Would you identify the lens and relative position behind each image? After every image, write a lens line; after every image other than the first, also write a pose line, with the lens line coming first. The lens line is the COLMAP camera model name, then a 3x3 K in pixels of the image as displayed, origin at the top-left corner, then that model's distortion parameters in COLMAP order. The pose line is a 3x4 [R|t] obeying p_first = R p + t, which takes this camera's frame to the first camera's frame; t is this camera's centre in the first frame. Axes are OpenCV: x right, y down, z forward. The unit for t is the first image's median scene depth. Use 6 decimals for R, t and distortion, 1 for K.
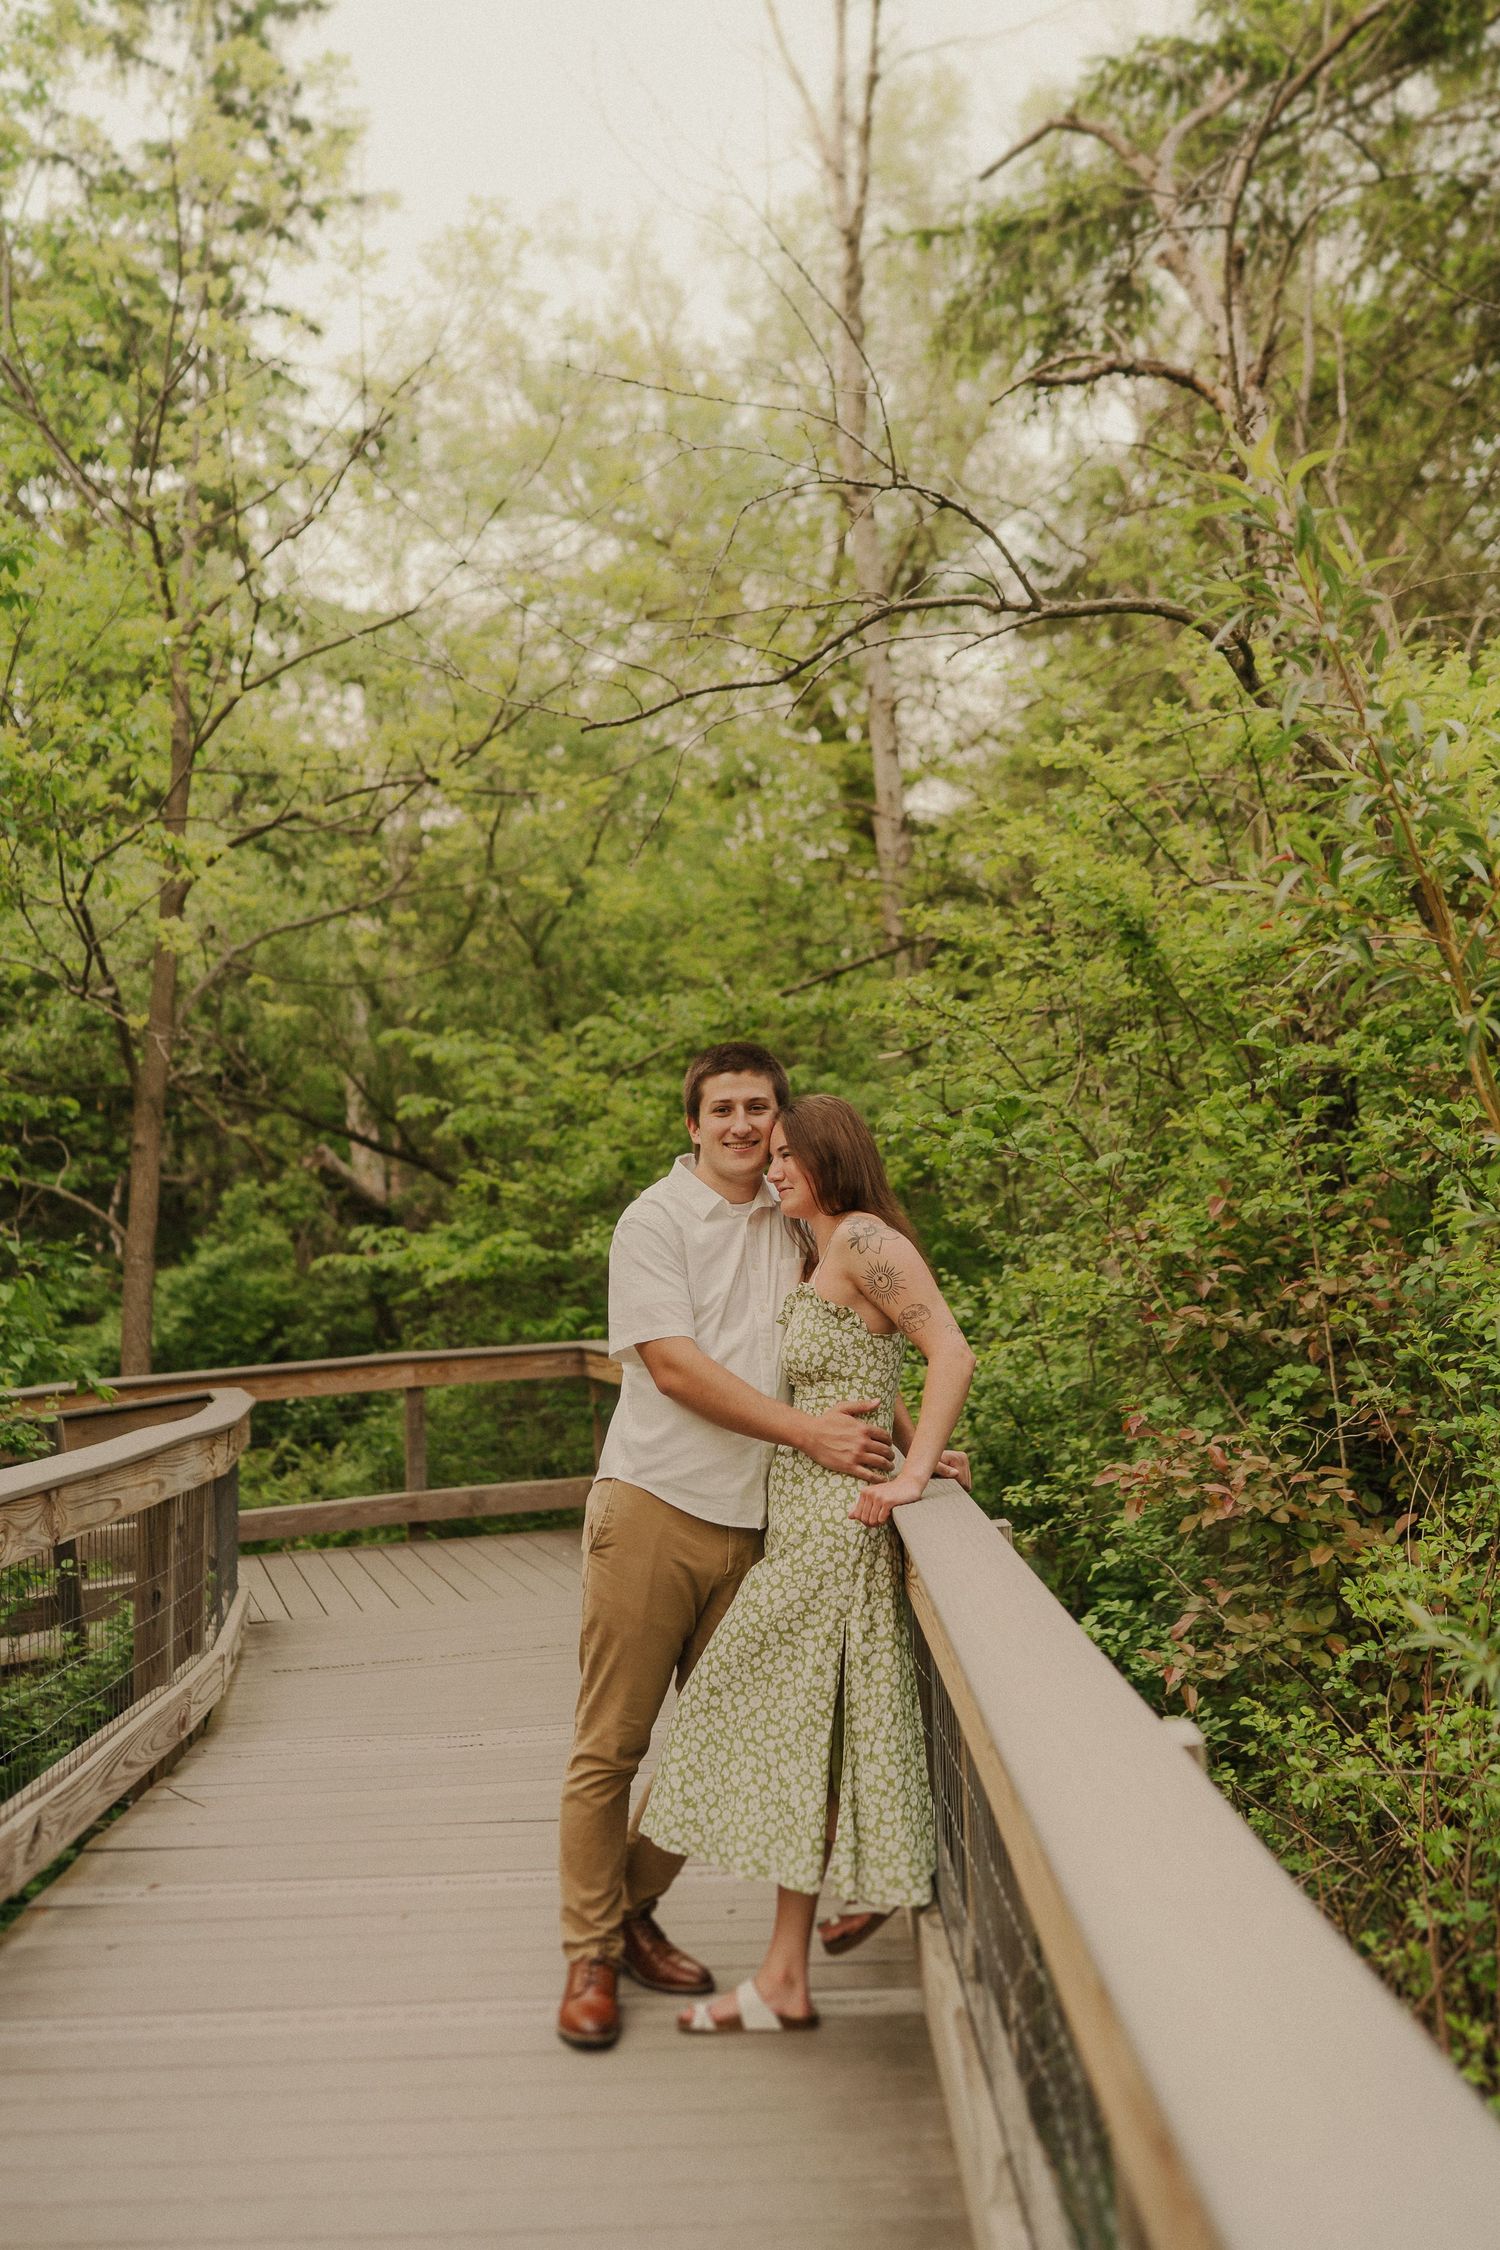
lens RADIAL K [[2171.0, 0, 803.2], [0, 2171.0, 1113.0], [0, 0, 1]] dist [0.161411, -0.361781]
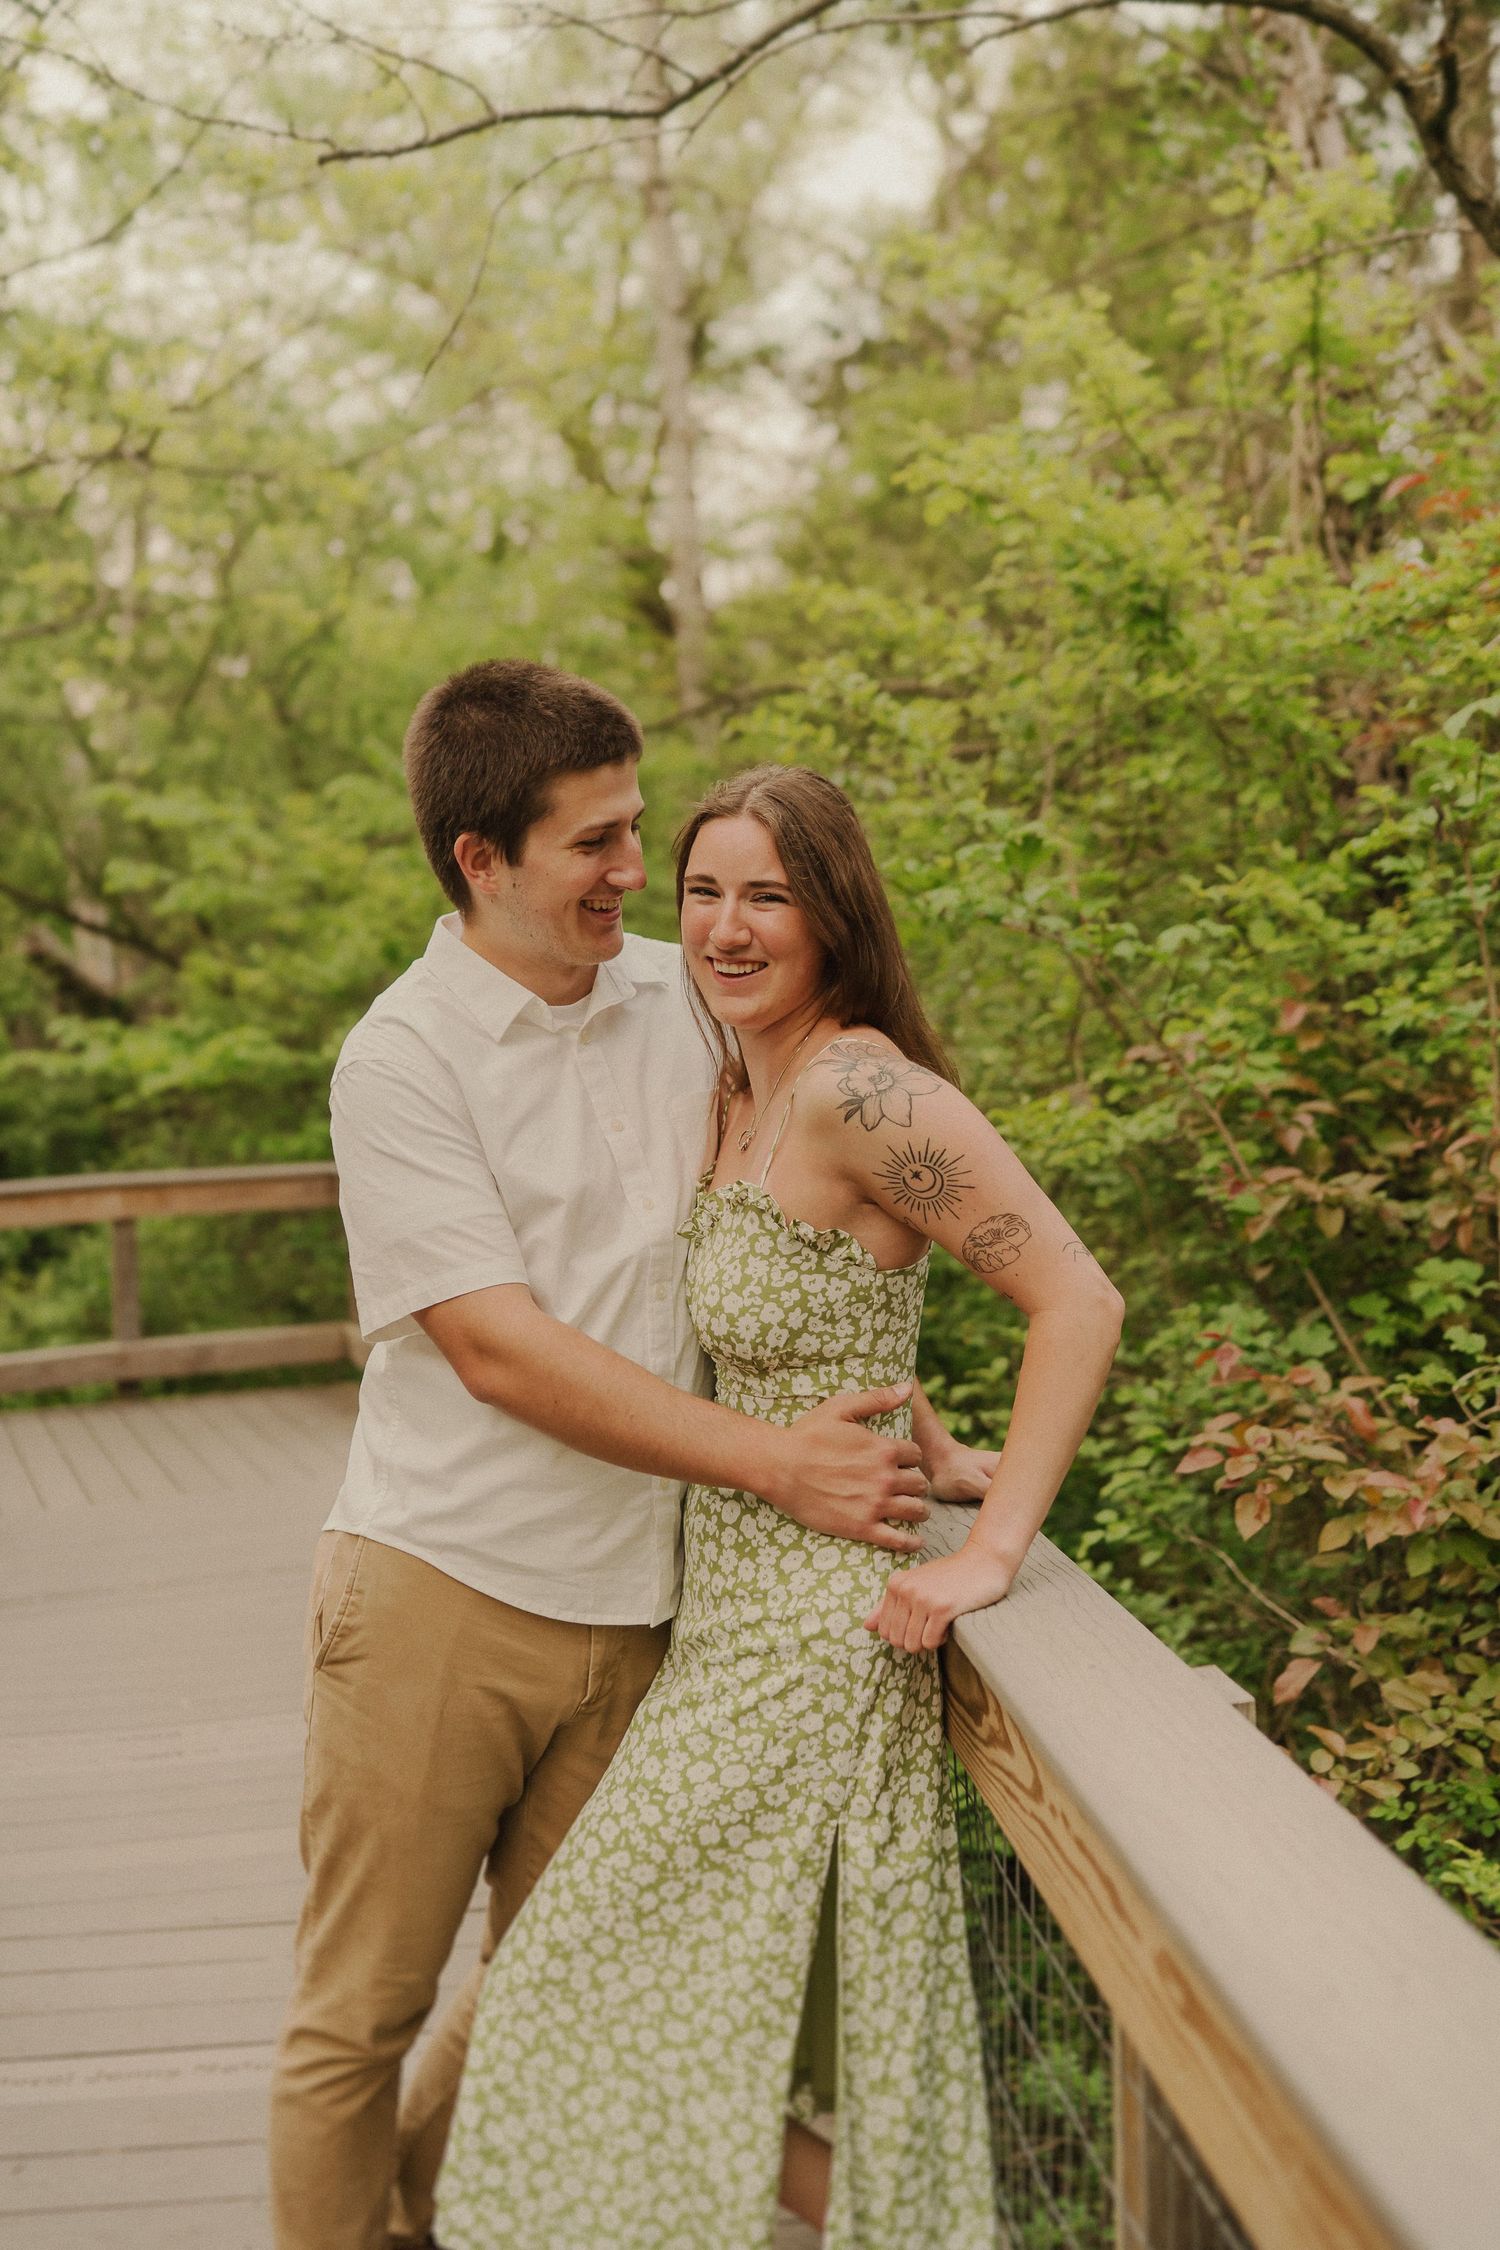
lens RADIAL K [[2171.0, 0, 803.2], [0, 2171.0, 1113.0], [0, 0, 1]] dist [0.161411, -0.361781]
pose [[0.994132, 0.011603, 0.107546, -0.013008], [-0.021280, 0.995779, 0.089279, 0.007117], [-0.106057, -0.091043, 0.990183, 0.150087]]
